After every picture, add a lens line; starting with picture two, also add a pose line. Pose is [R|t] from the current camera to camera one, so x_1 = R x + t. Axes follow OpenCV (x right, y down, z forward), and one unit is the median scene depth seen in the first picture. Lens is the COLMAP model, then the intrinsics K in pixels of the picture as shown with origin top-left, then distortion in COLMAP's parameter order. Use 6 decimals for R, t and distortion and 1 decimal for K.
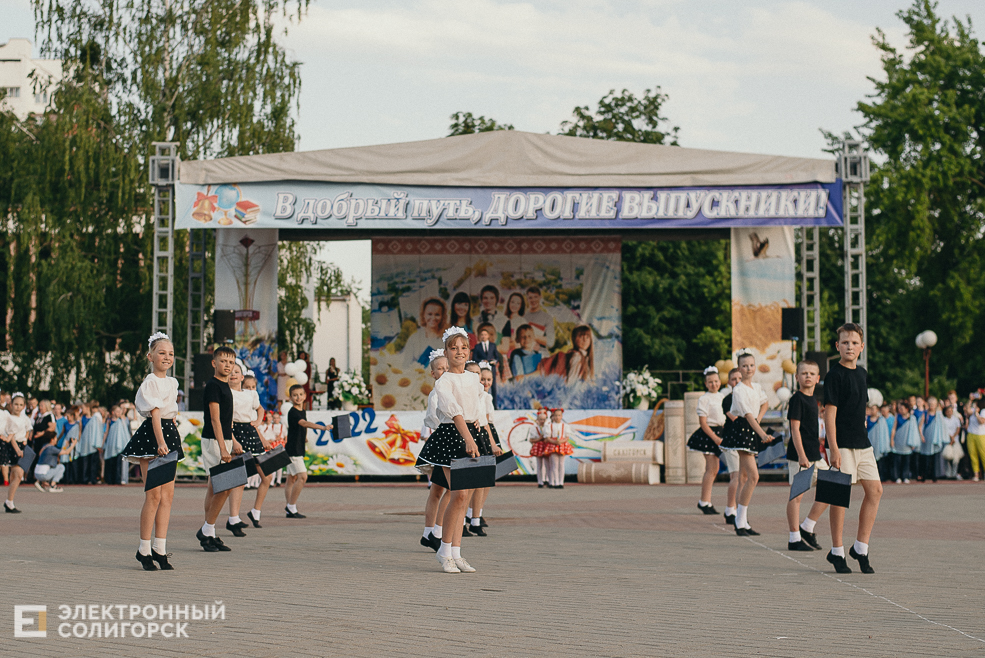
lens RADIAL K [[1814.0, 0, 468.3], [0, 1814.0, 311.7], [0, 0, 1]] dist [-0.097617, -0.105501]
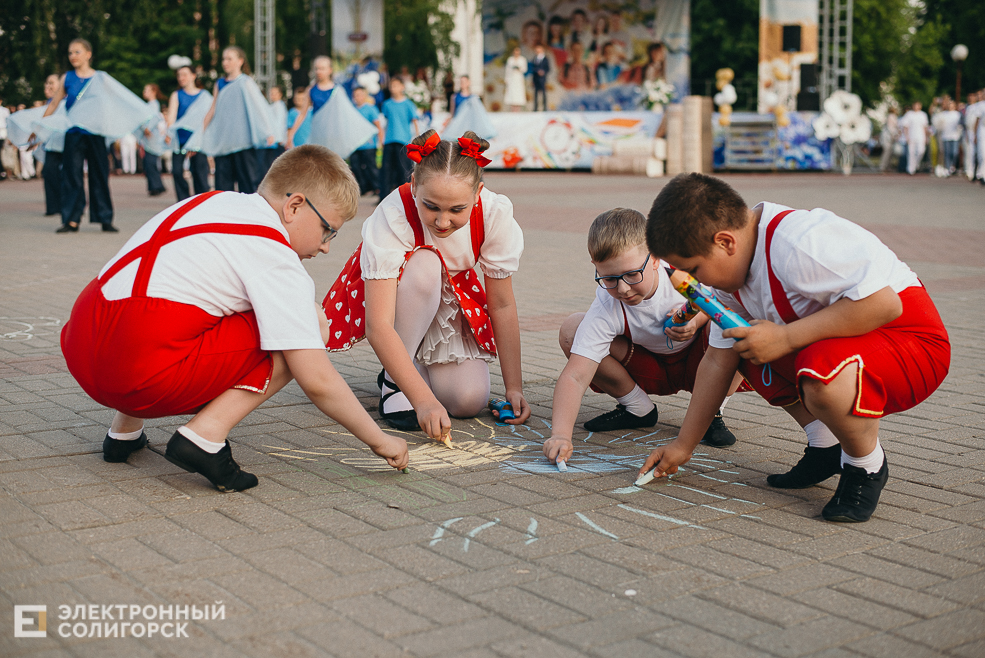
lens RADIAL K [[1417.2, 0, 492.5], [0, 1417.2, 329.0], [0, 0, 1]] dist [-0.082684, -0.111426]
pose [[0.984224, 0.021815, -0.175578, 0.123576], [0.014197, 0.979432, 0.201273, 0.004202], [0.176358, -0.200590, 0.963671, 0.050329]]
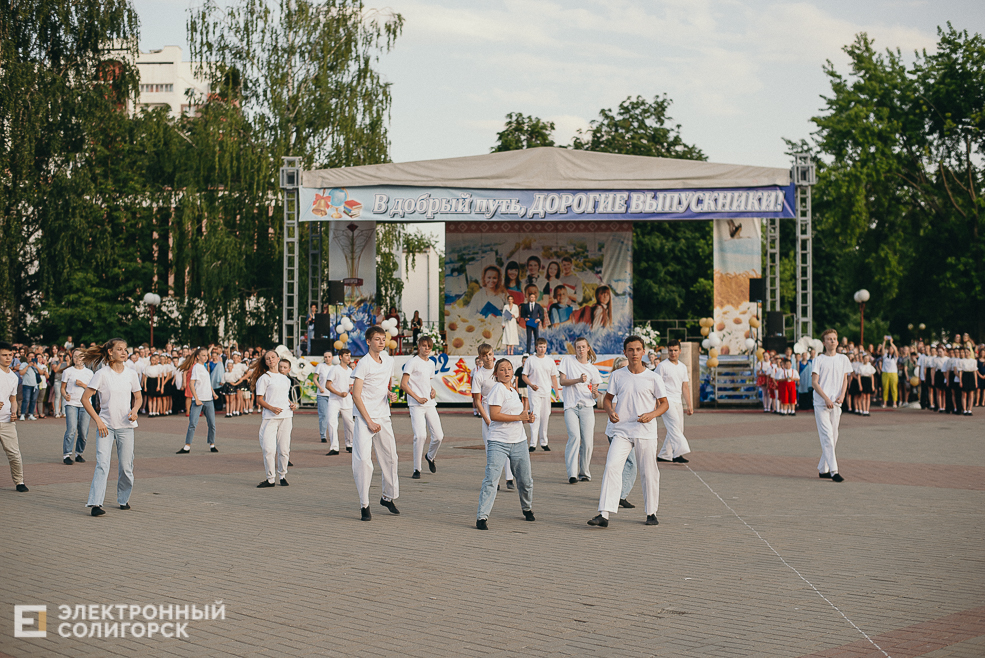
lens RADIAL K [[1417.2, 0, 492.5], [0, 1417.2, 329.0], [0, 0, 1]] dist [-0.082684, -0.111426]
pose [[0.999772, -0.001552, -0.021293, 0.003507], [0.002731, 0.998457, 0.055468, -0.018828], [0.021174, -0.055514, 0.998233, -0.045090]]
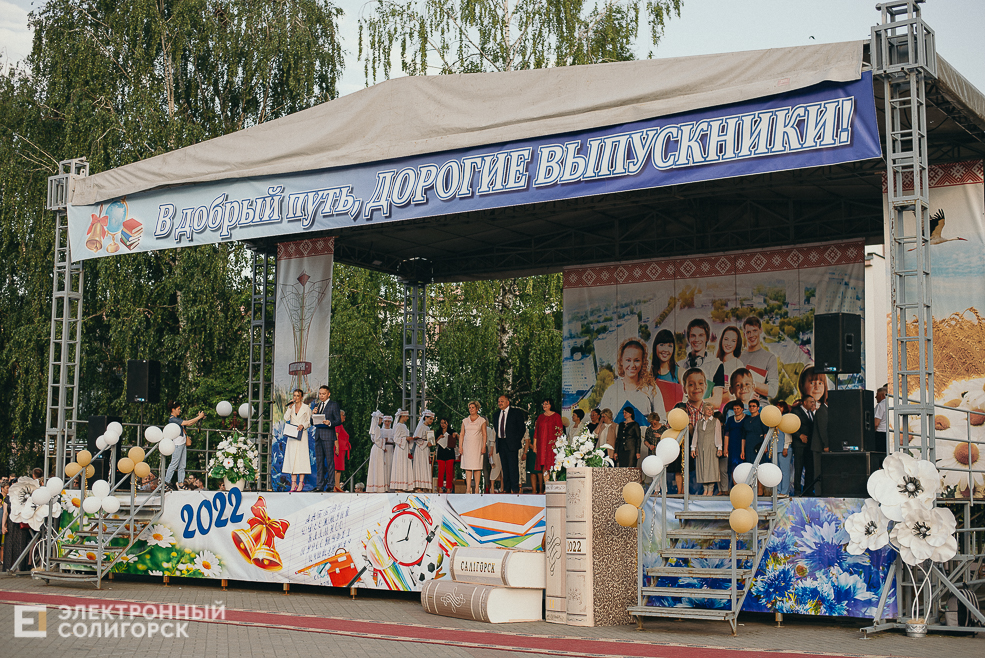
lens RADIAL K [[1417.2, 0, 492.5], [0, 1417.2, 329.0], [0, 0, 1]] dist [-0.082684, -0.111426]
pose [[0.824570, -0.054683, -0.563111, 0.273534], [0.030925, 0.998186, -0.051649, 0.017572], [0.564914, 0.025174, 0.824766, 0.464762]]
